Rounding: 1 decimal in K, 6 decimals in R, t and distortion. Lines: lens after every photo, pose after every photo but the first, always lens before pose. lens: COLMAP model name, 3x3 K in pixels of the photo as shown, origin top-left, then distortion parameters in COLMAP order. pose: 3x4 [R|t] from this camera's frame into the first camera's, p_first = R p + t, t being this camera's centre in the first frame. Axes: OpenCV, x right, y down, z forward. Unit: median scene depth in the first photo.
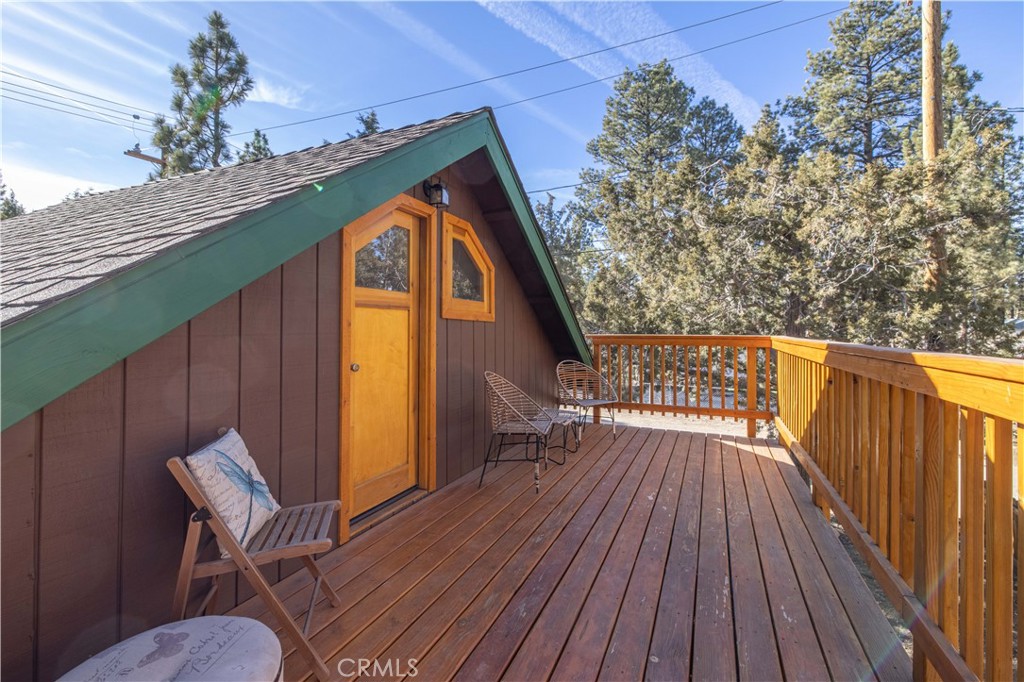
lens RADIAL K [[445.5, 0, 501.4], [0, 445.5, 322.4], [0, 0, 1]] dist [0.002264, 0.000445]
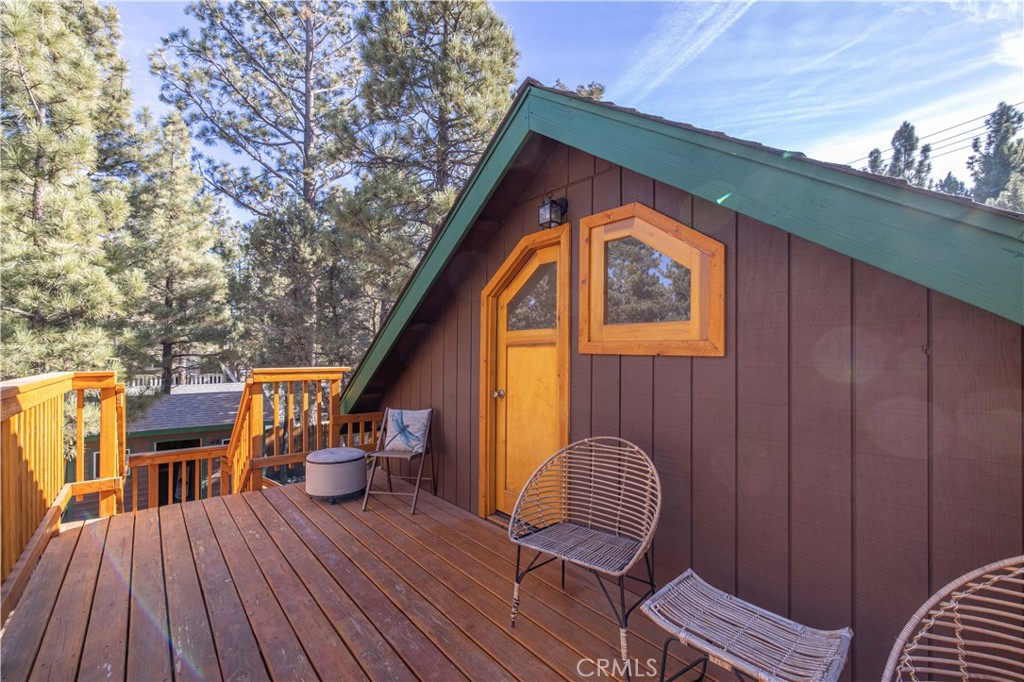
lens RADIAL K [[437.8, 0, 510.3], [0, 437.8, 351.6], [0, 0, 1]] dist [-0.000380, 0.000001]
pose [[-0.419594, -0.013387, -0.907613, 0.752096], [0.007377, 0.999808, -0.018157, -0.000114], [0.907682, -0.014314, -0.419414, 1.446783]]
